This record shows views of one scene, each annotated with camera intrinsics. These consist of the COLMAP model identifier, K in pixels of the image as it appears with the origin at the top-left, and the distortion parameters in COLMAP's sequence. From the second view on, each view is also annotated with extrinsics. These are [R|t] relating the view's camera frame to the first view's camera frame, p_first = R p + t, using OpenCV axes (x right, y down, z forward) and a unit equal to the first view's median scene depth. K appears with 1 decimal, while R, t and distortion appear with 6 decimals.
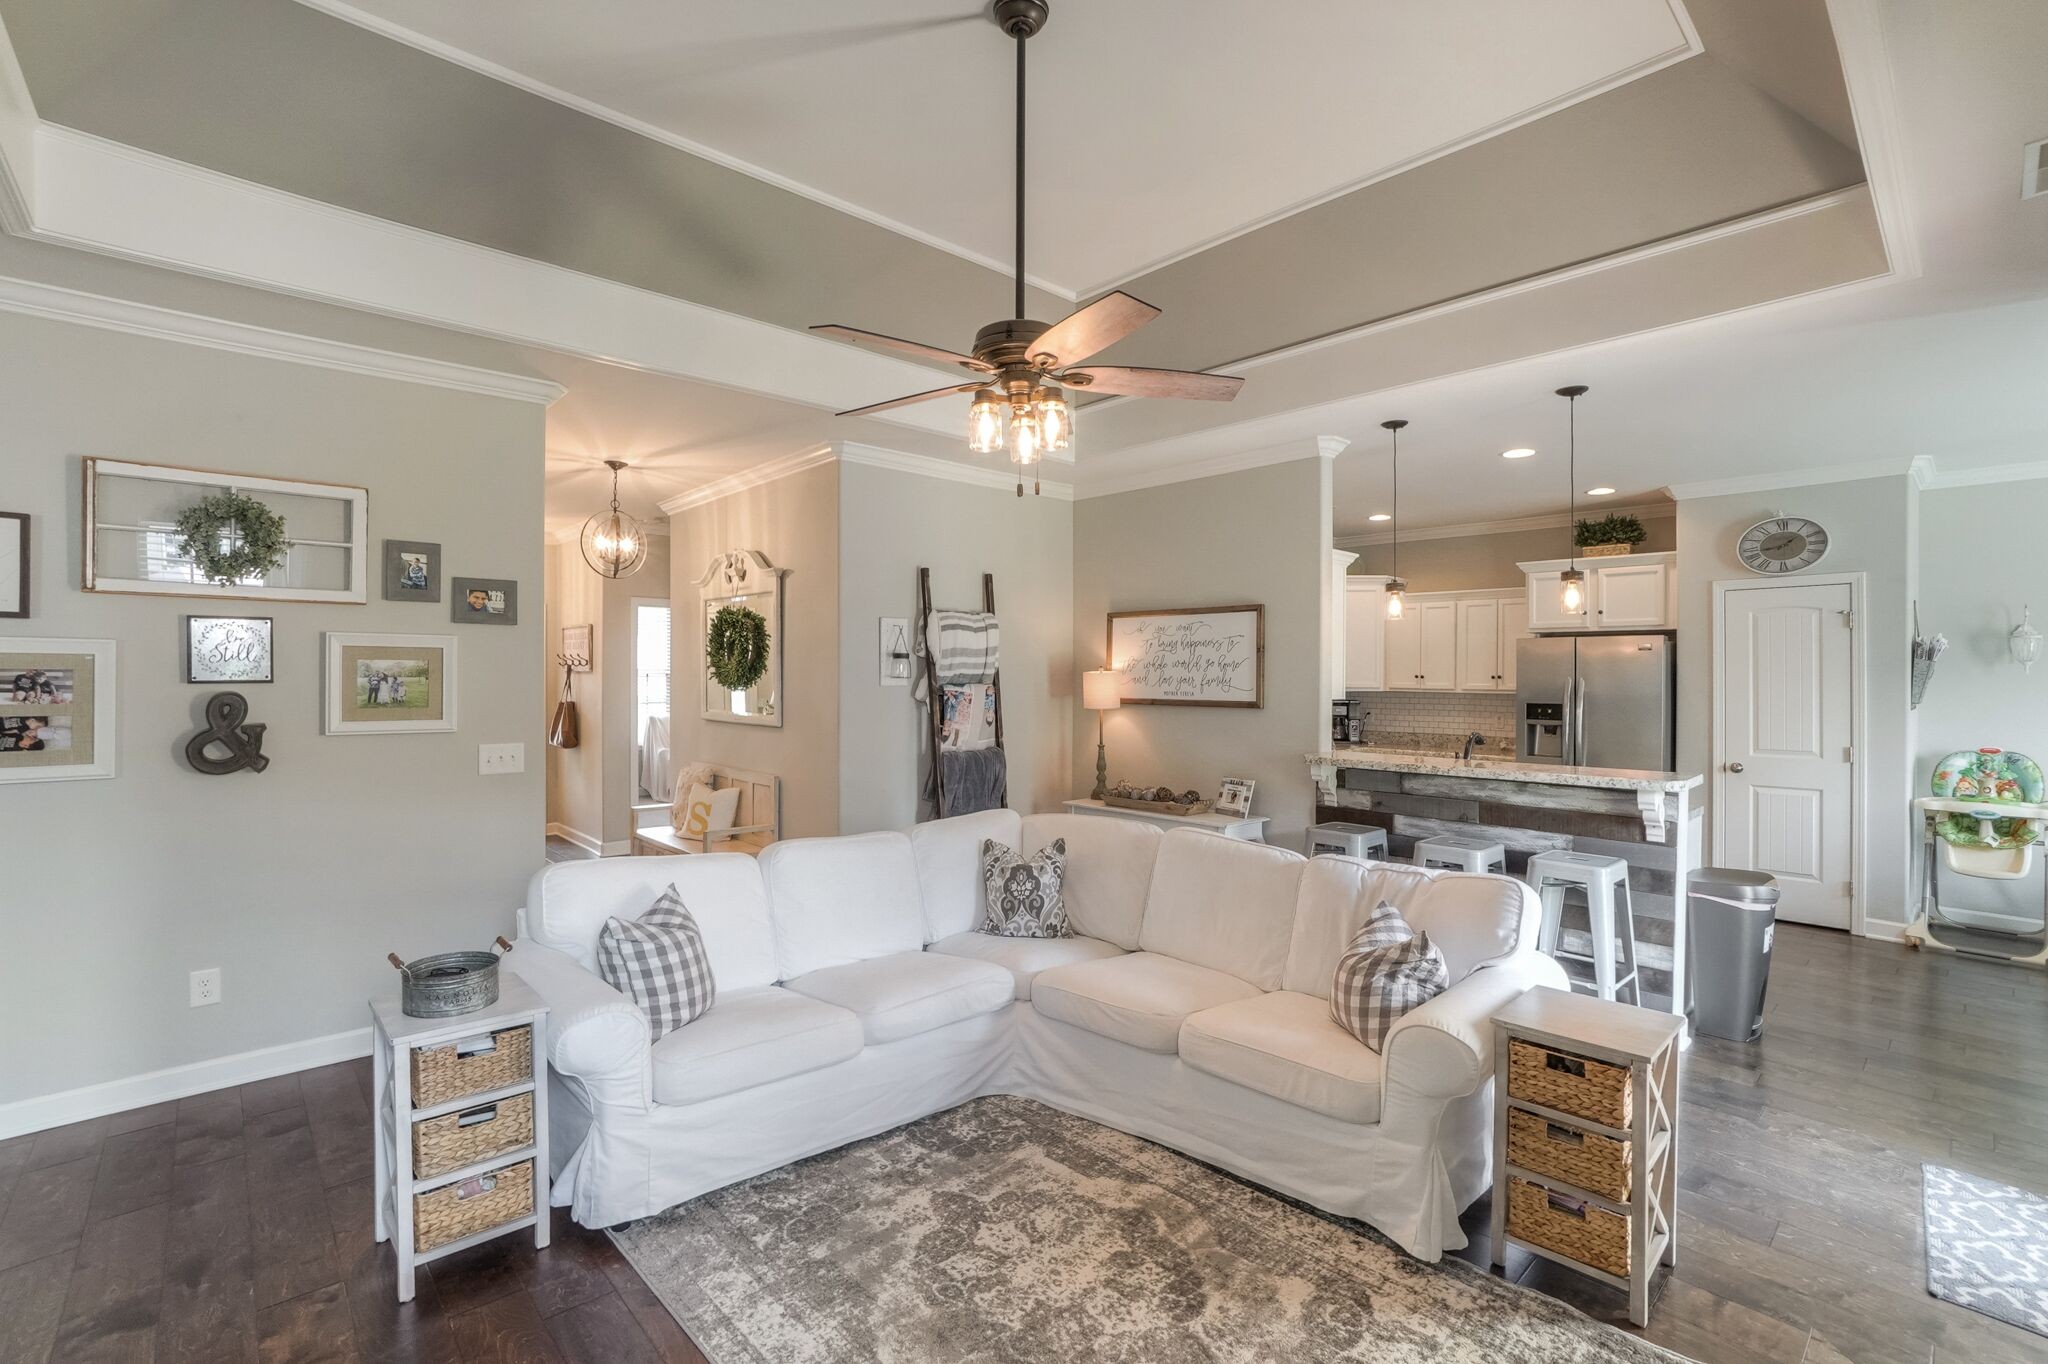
lens RADIAL K [[937.1, 0, 1037.5], [0, 937.1, 680.9], [0, 0, 1]] dist [-0.061766, 0.029260]
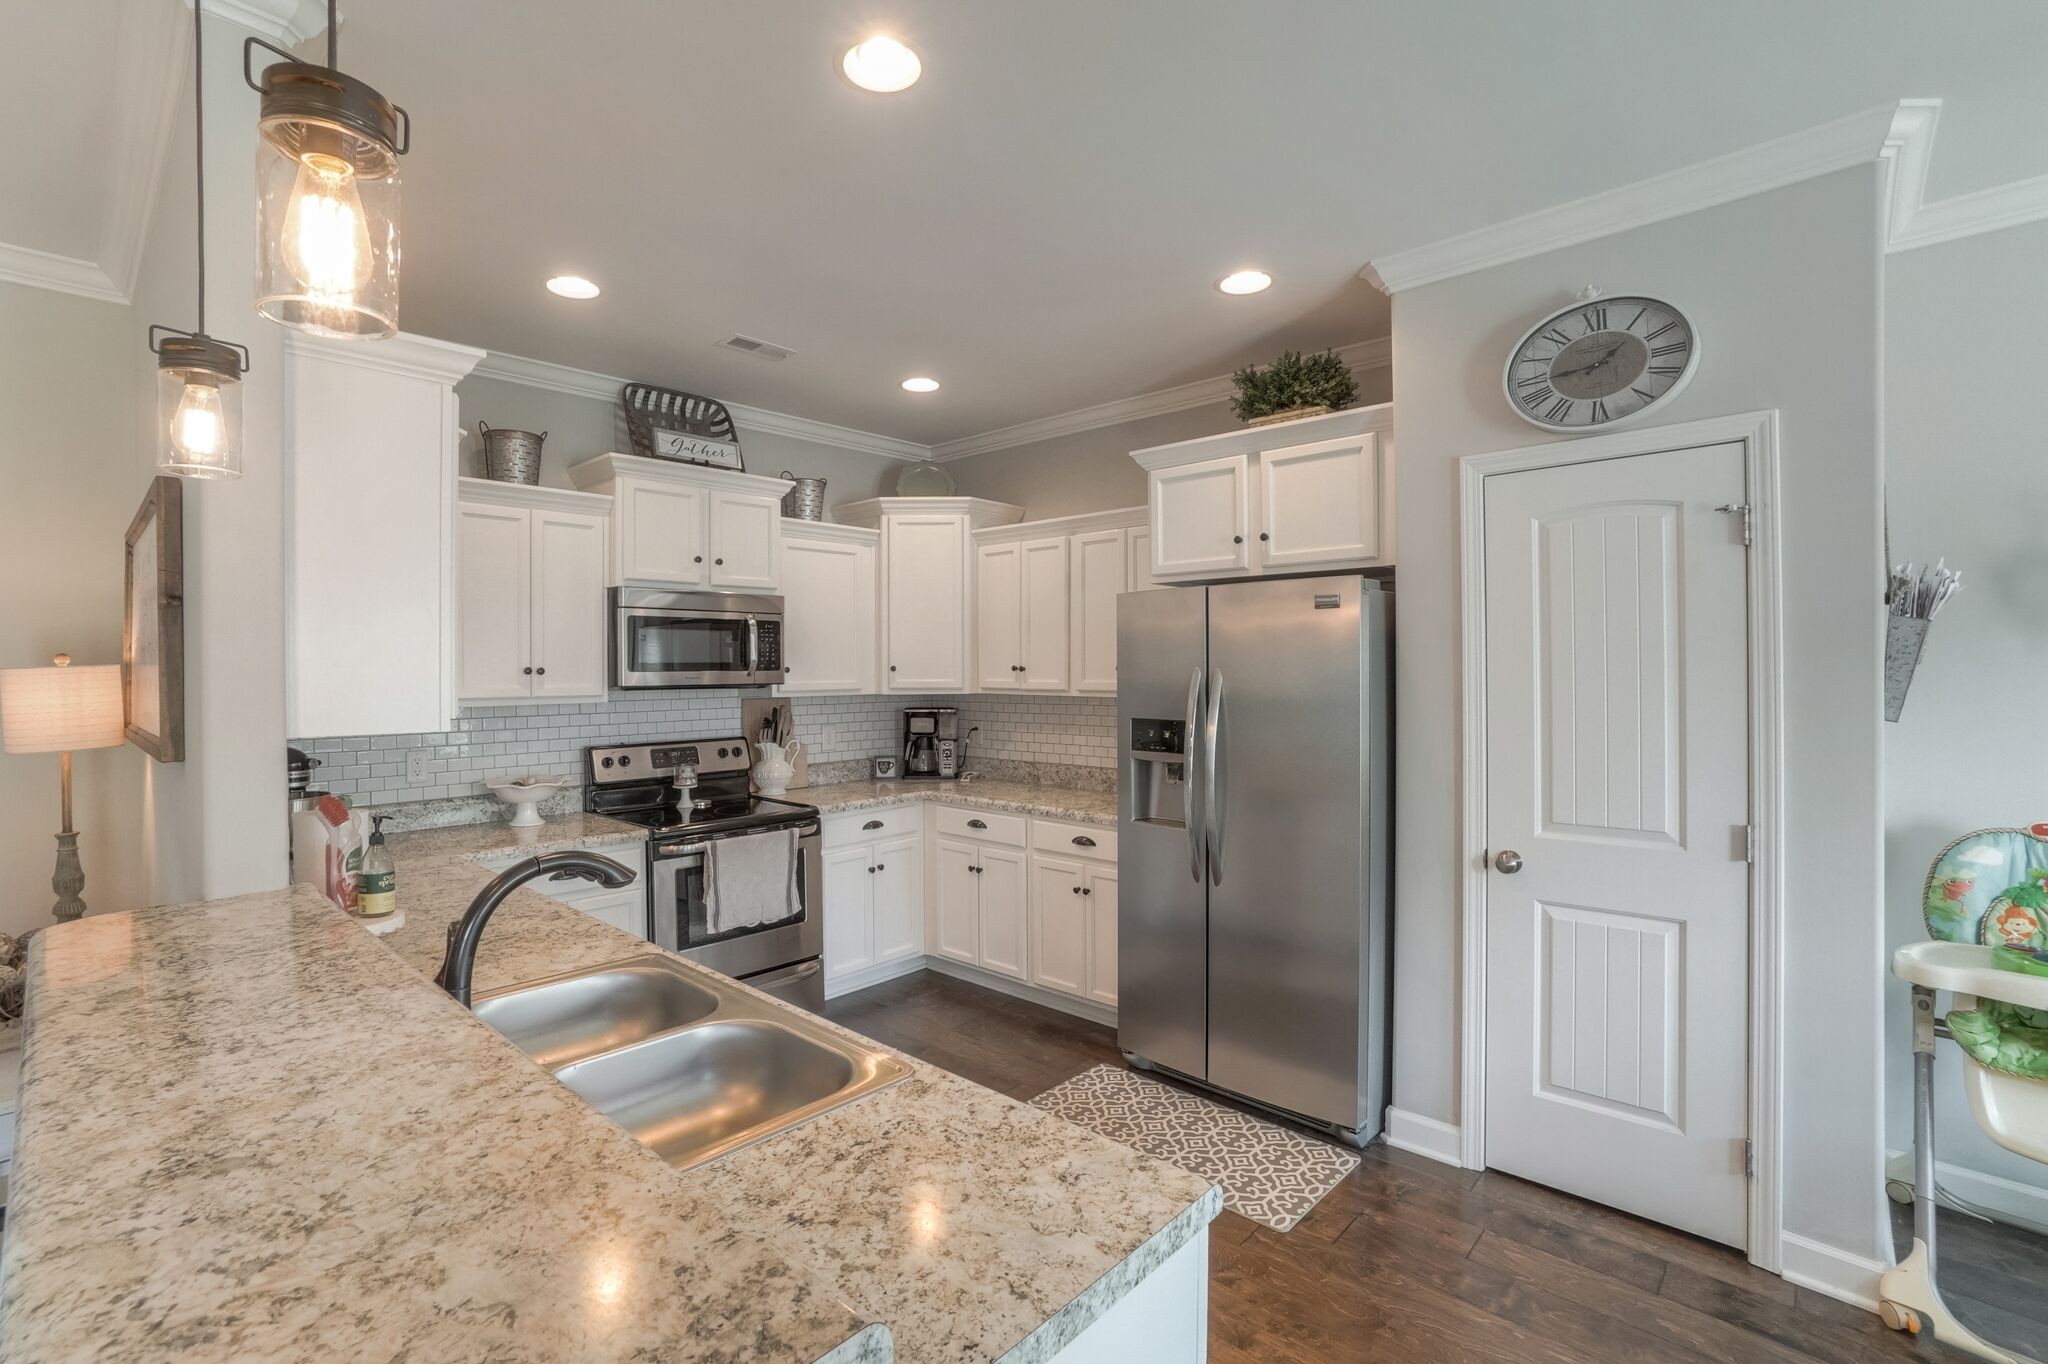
lens RADIAL K [[918.3, 0, 1015.5], [0, 918.3, 680.5], [0, 0, 1]] dist [-0.056103, 0.023544]
pose [[0.997824, -0.010892, 0.065029, 0.546028], [0.010482, 0.999923, 0.006639, -0.001390], [-0.065096, -0.005943, 0.997861, 0.627781]]
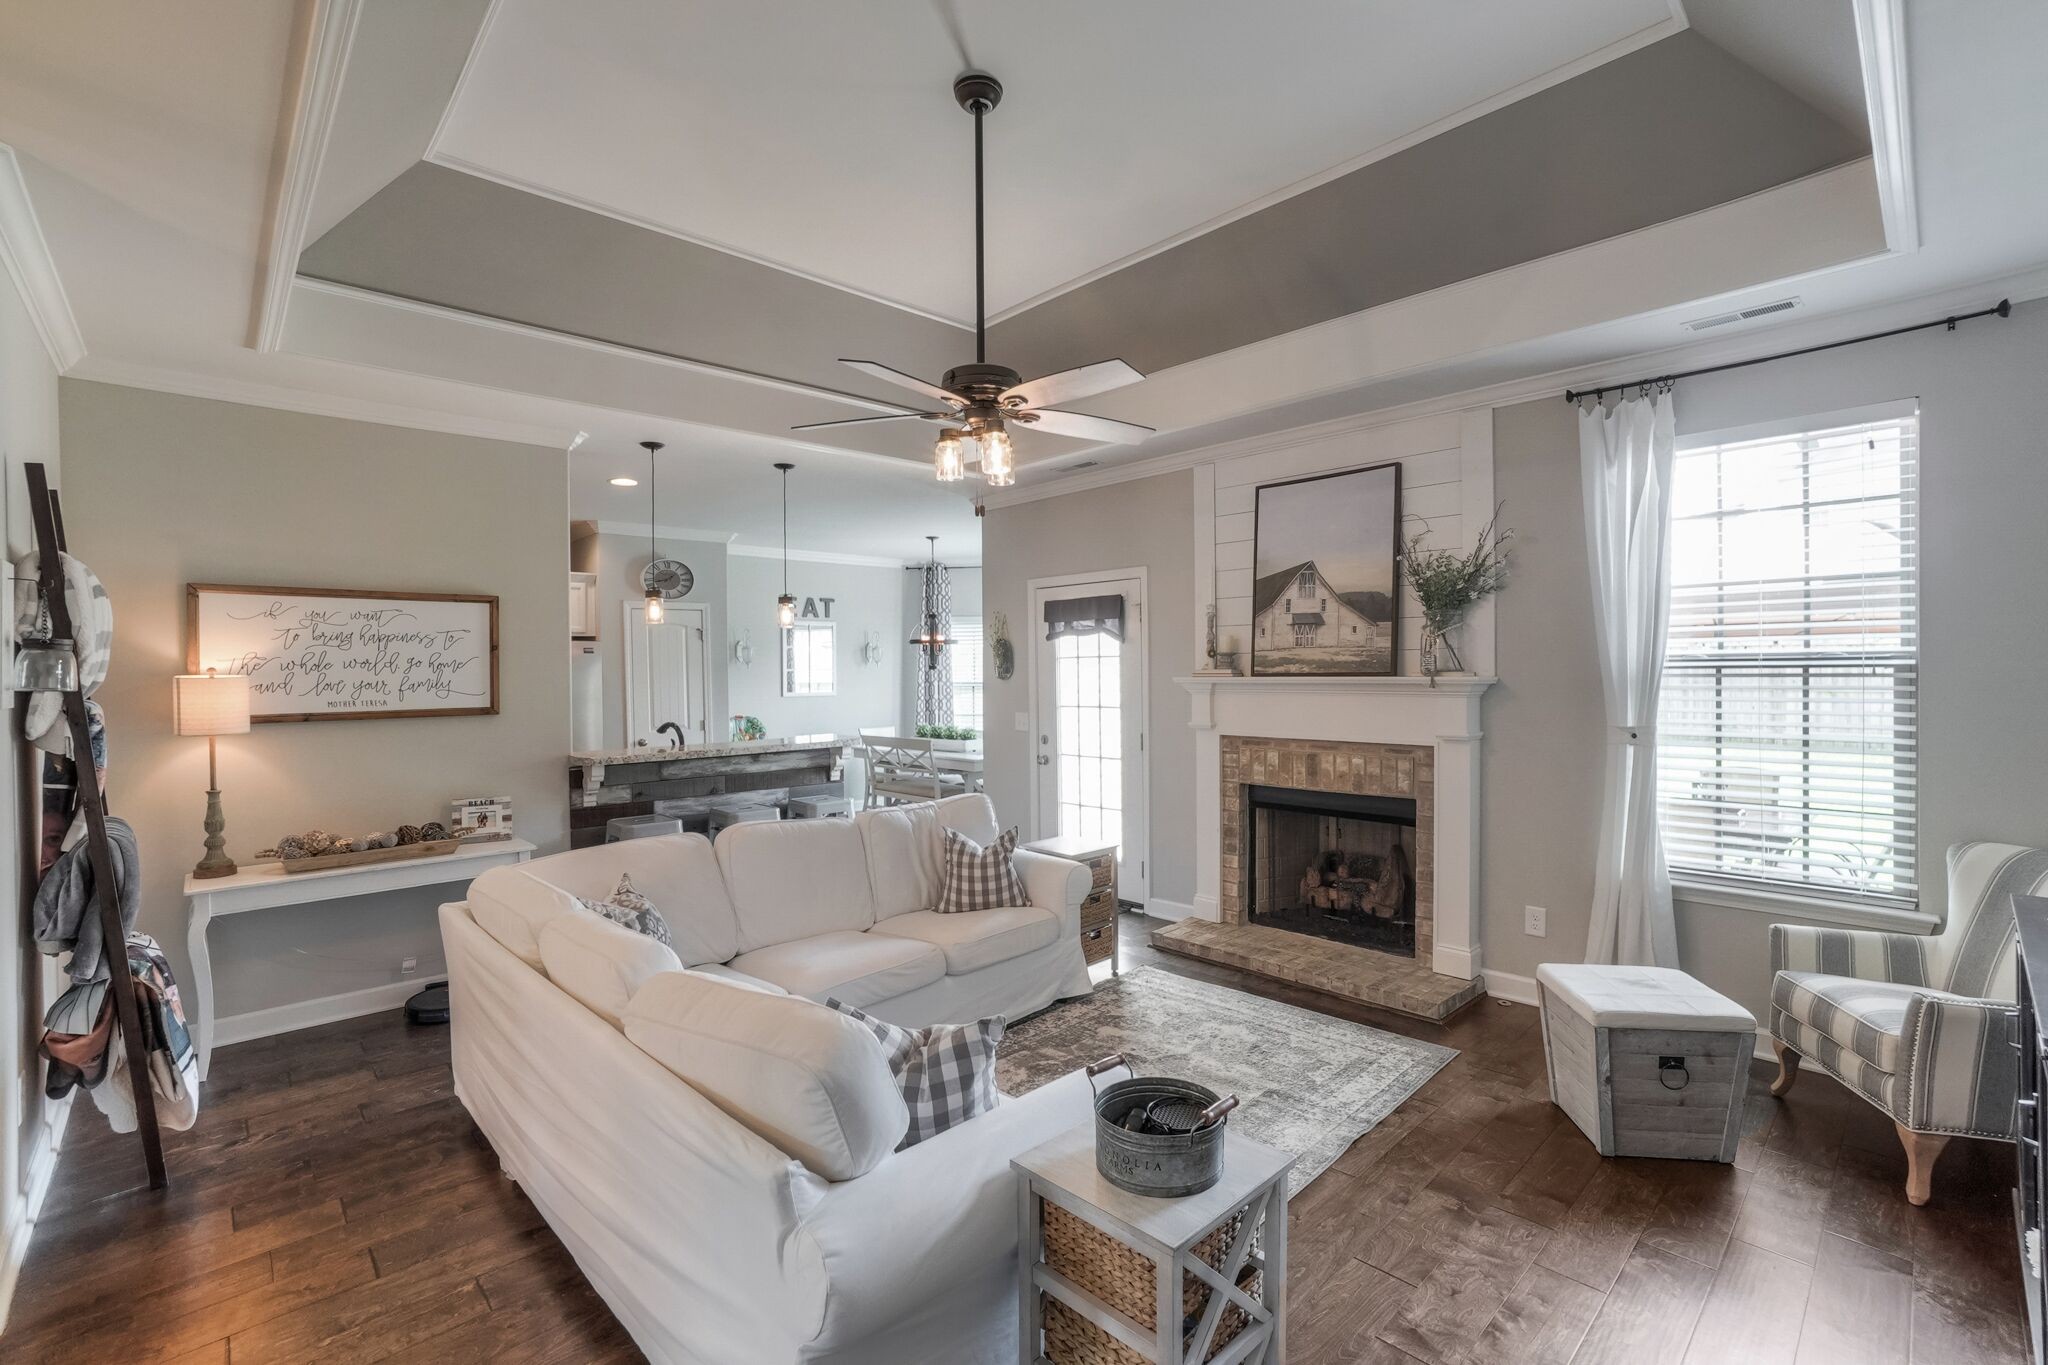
lens RADIAL K [[897.0, 0, 1031.9], [0, 897.0, 676.1], [0, 0, 1]] dist [-0.079682, 0.039312]
pose [[-0.019771, -0.011573, 0.999738, -0.590179], [0.019460, 0.999739, 0.011958, -0.006492], [-0.999615, 0.019691, -0.019541, 0.507322]]
